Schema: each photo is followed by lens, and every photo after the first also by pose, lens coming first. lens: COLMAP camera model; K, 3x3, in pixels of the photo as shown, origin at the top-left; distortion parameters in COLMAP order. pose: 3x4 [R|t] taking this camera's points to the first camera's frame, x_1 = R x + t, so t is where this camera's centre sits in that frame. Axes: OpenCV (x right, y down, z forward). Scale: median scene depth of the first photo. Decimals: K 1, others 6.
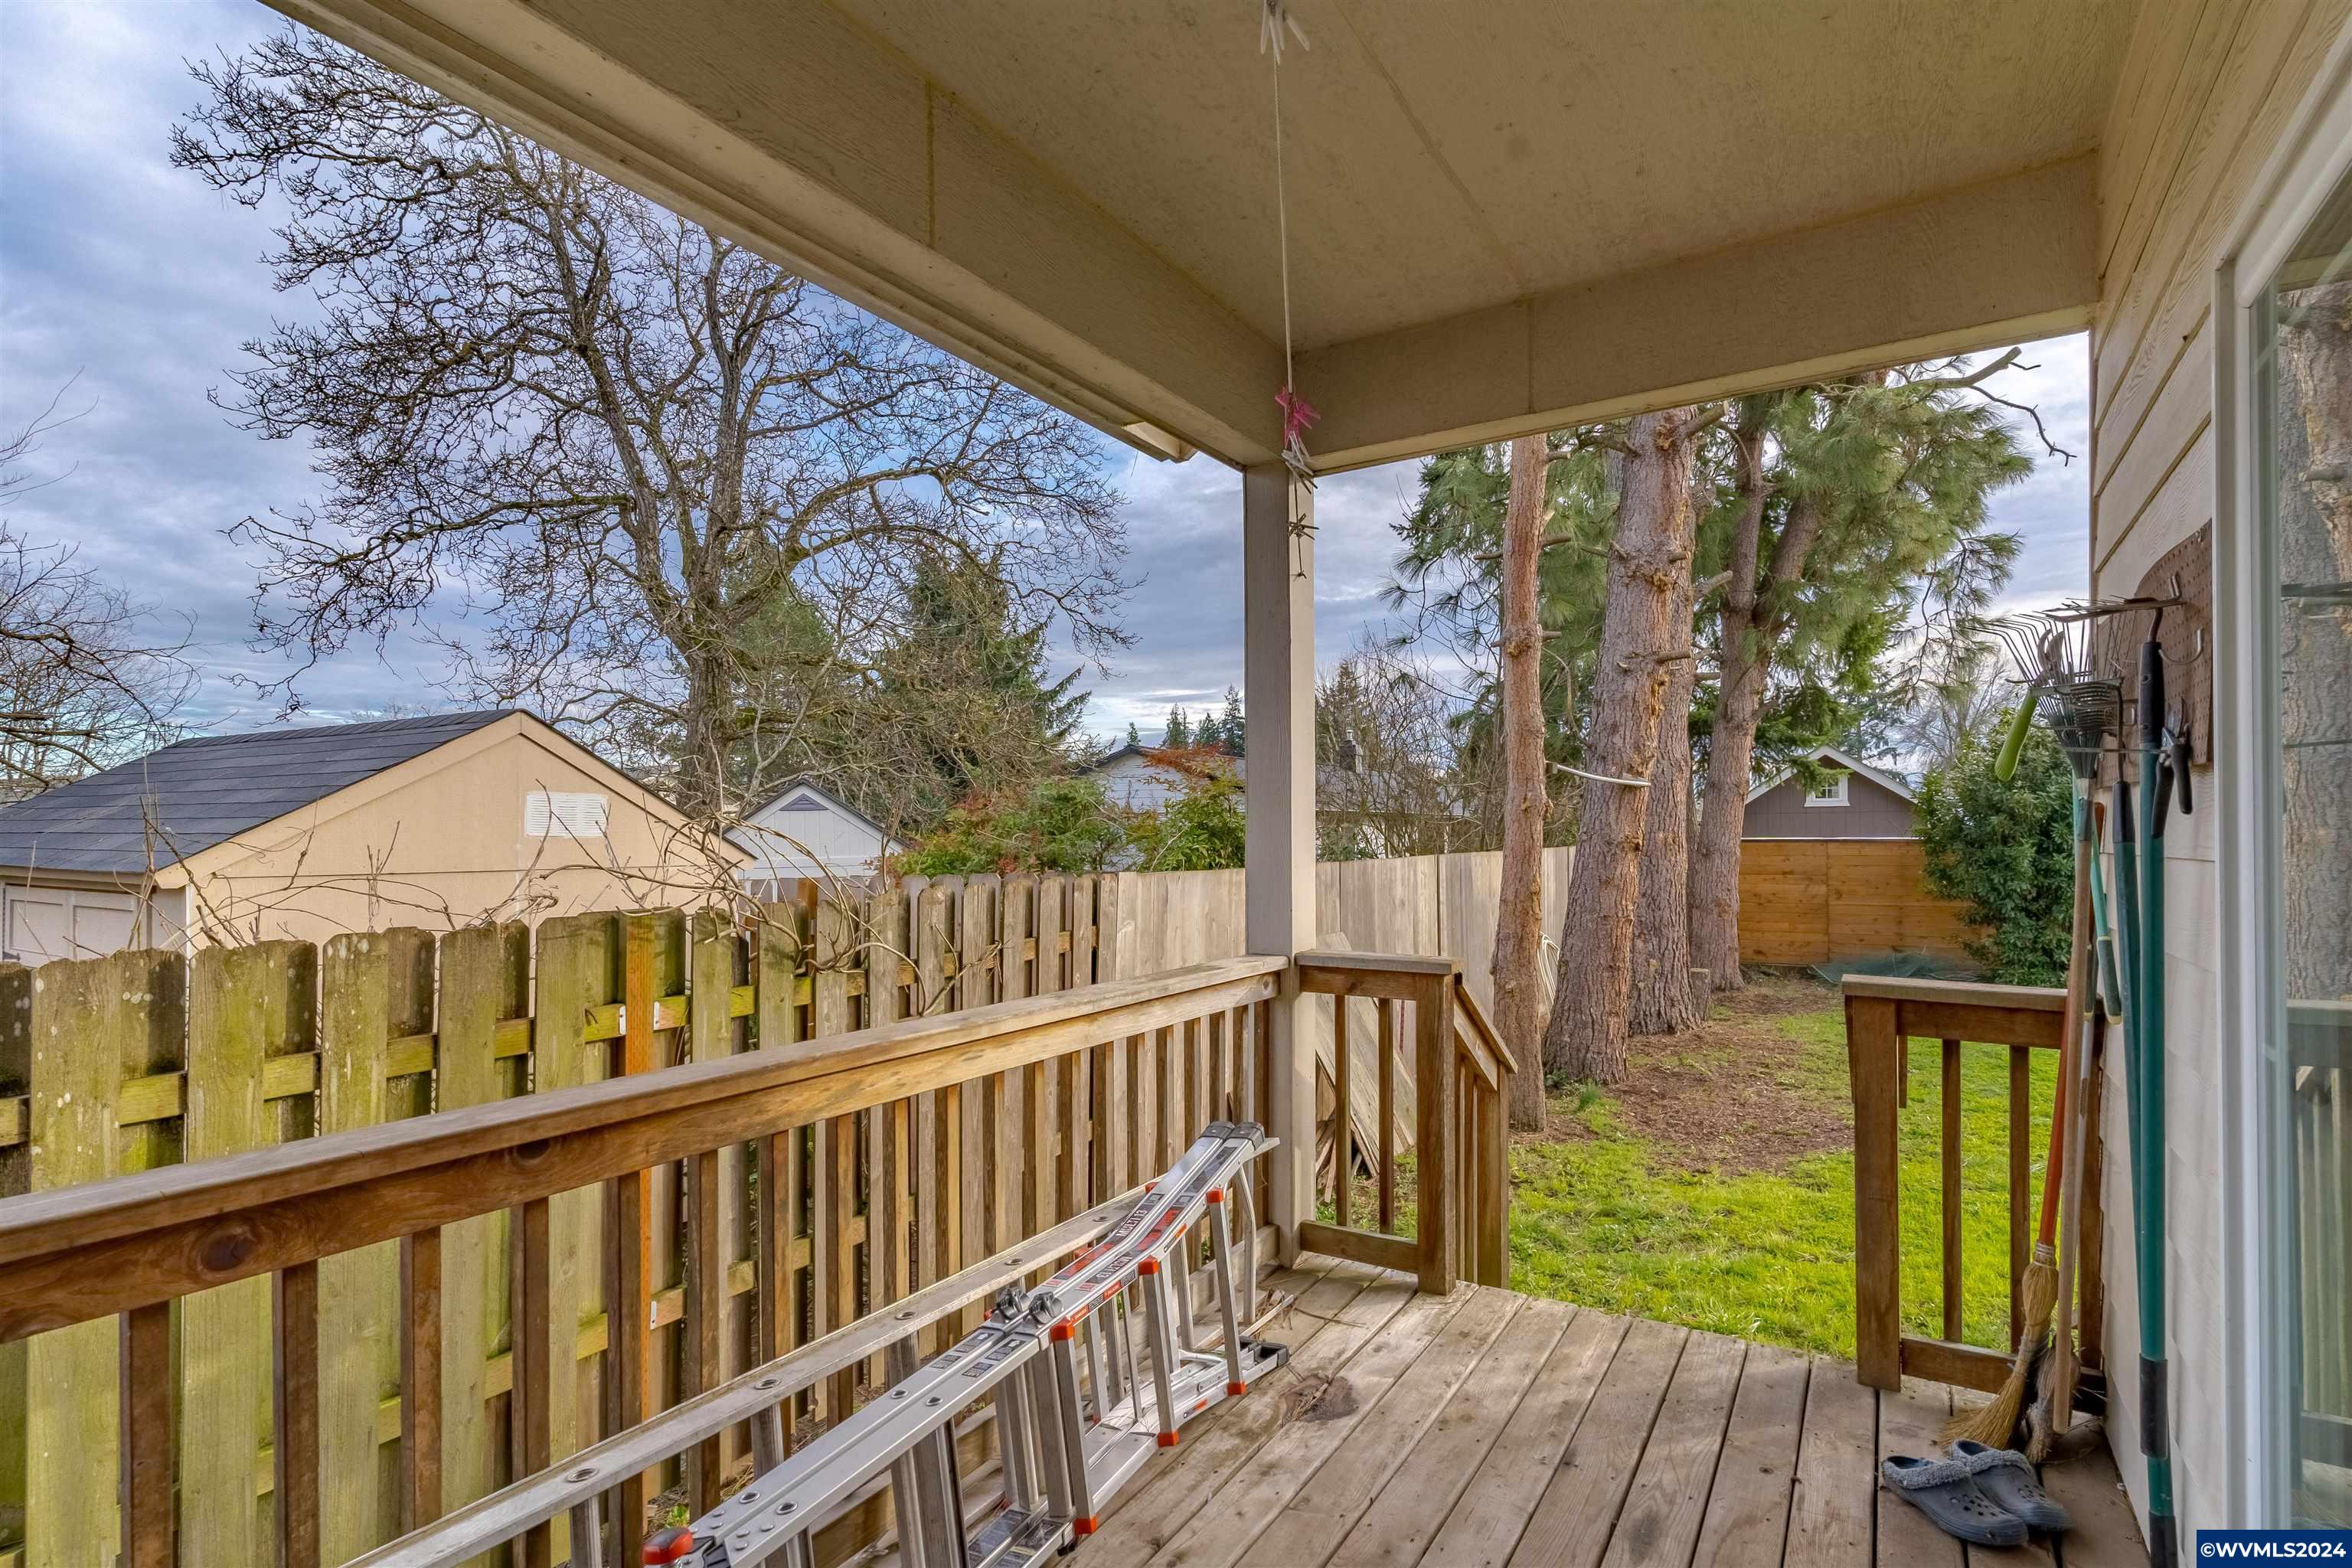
lens RADIAL K [[1140.2, 0, 1175.4], [0, 1140.2, 842.8], [0, 0, 1]] dist [0.002087, 0.000125]
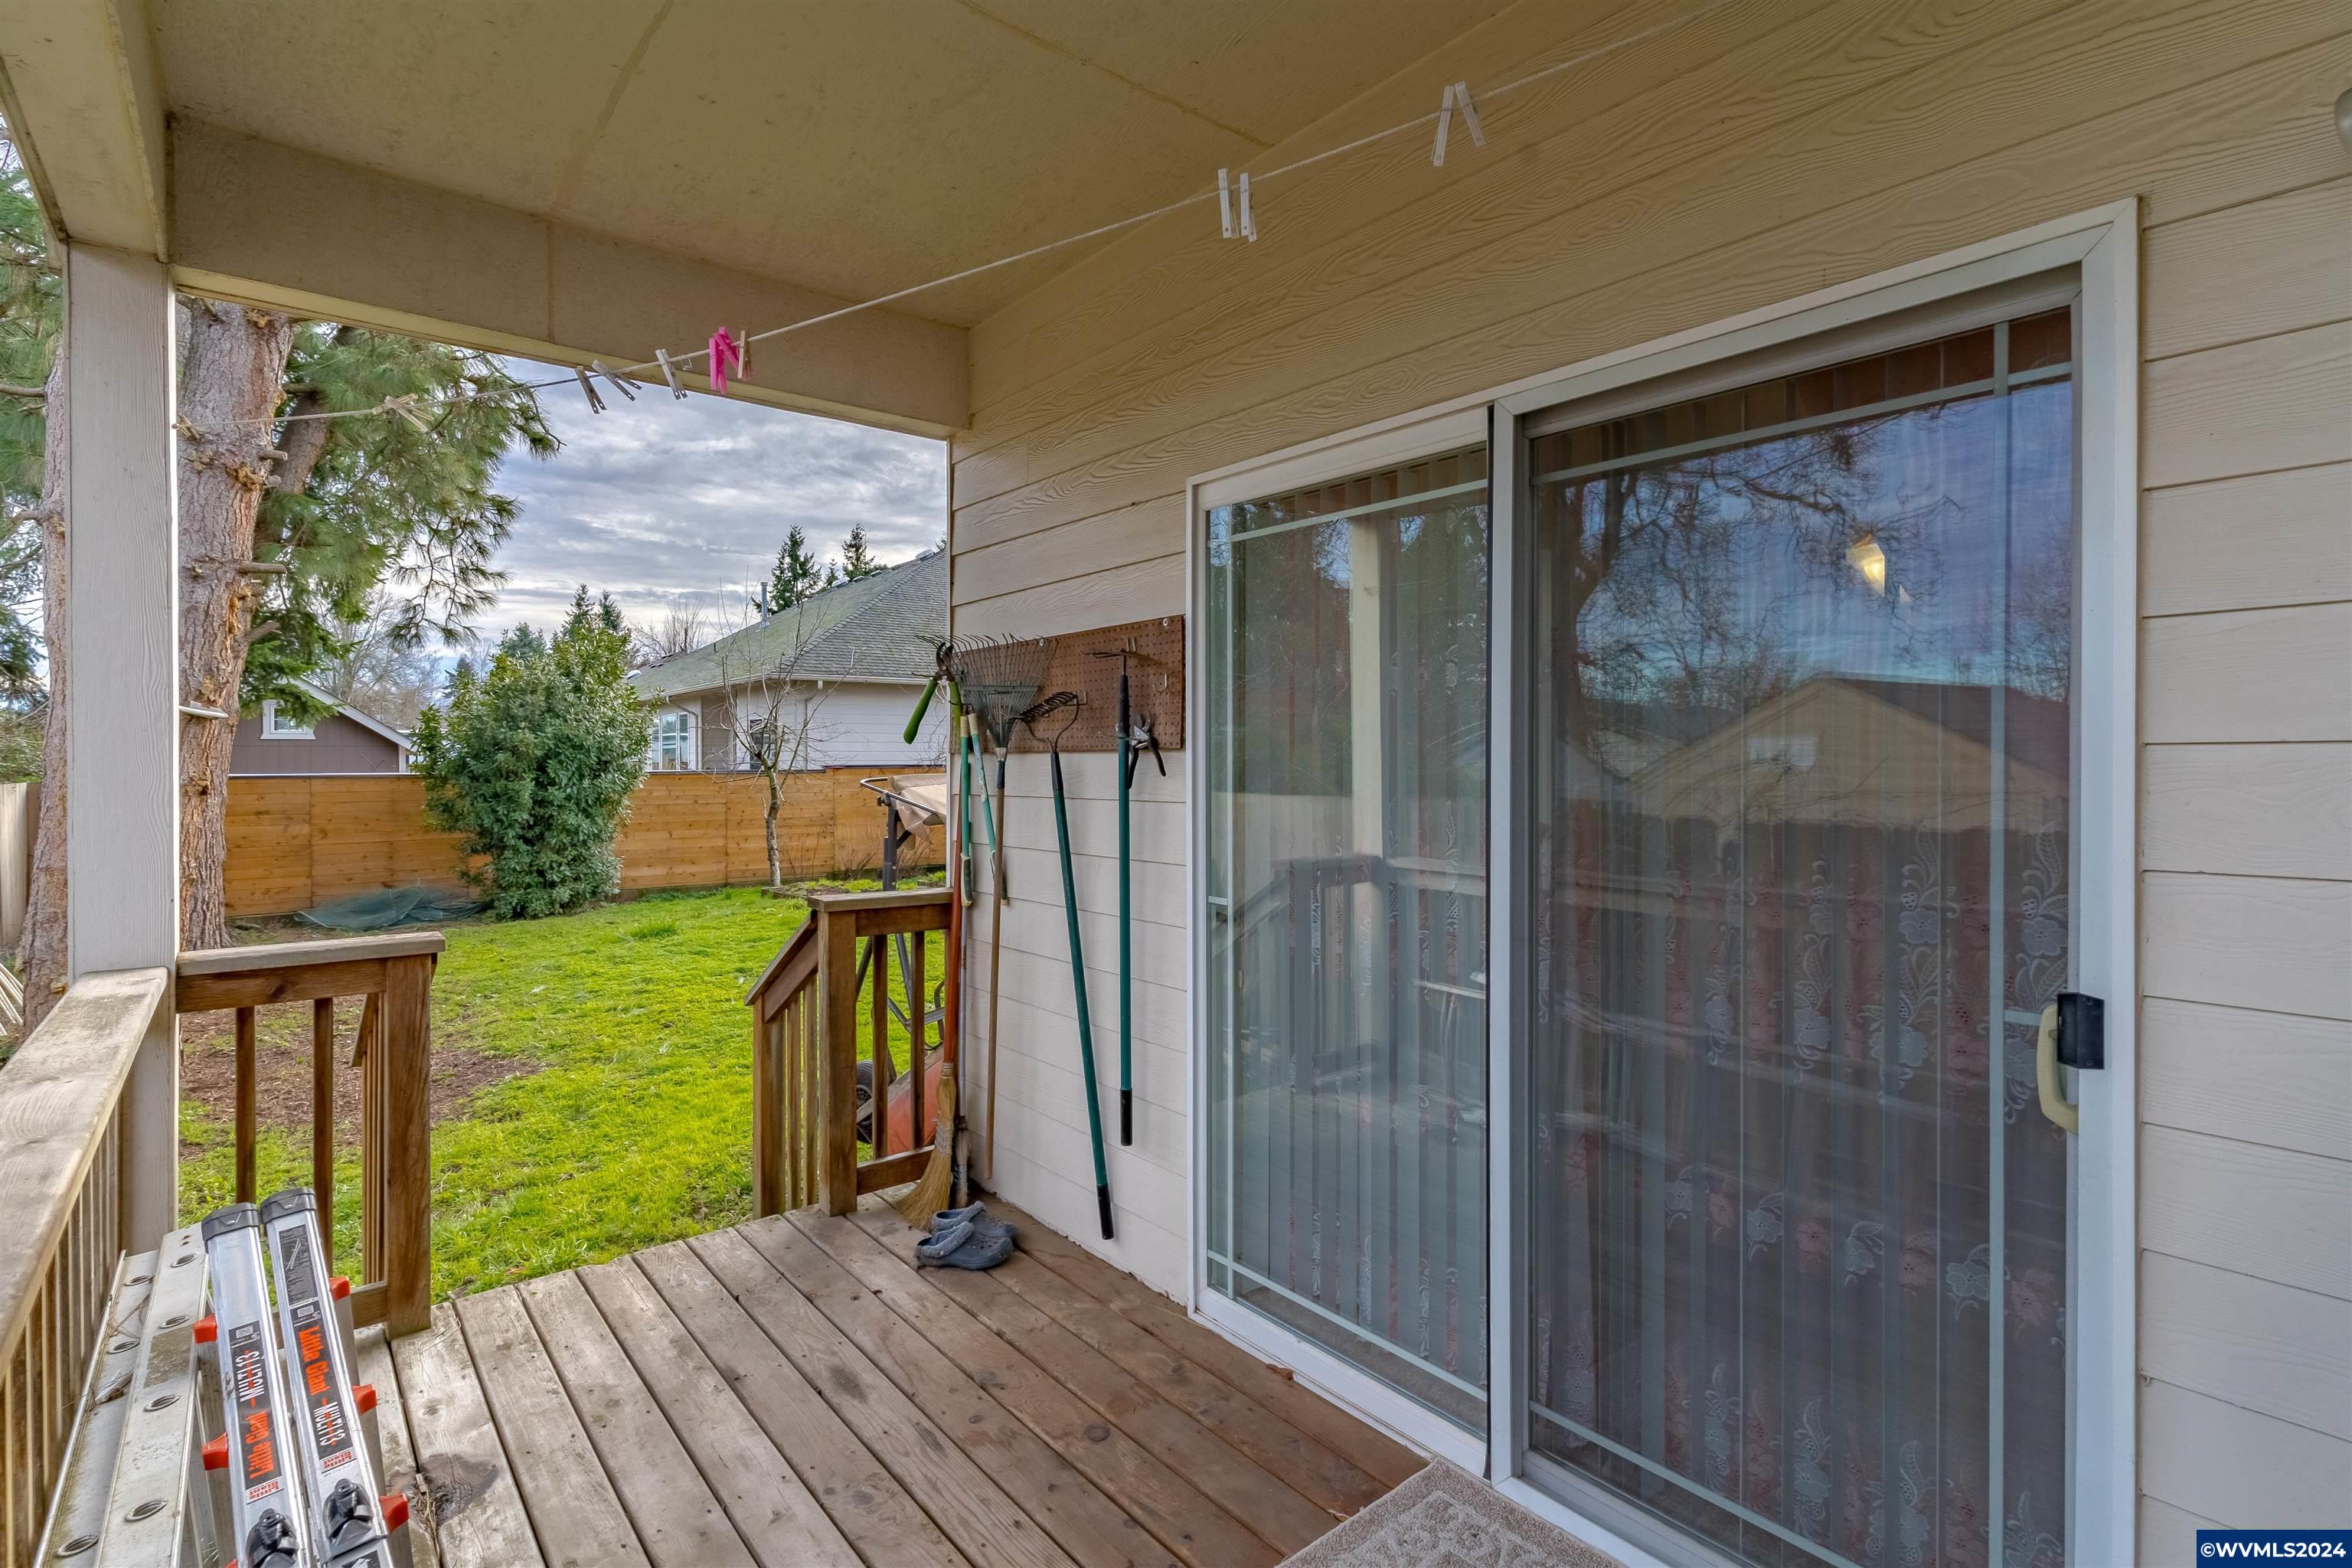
lens RADIAL K [[1113.8, 0, 1176.0], [0, 1113.8, 784.0], [0, 0, 1]] dist [0.000247, 0.000161]
pose [[0.316286, -0.017900, 0.948495, -0.090132], [0.009425, 0.999832, 0.015726, -0.004706], [-0.948617, 0.003966, 0.316401, 0.049015]]
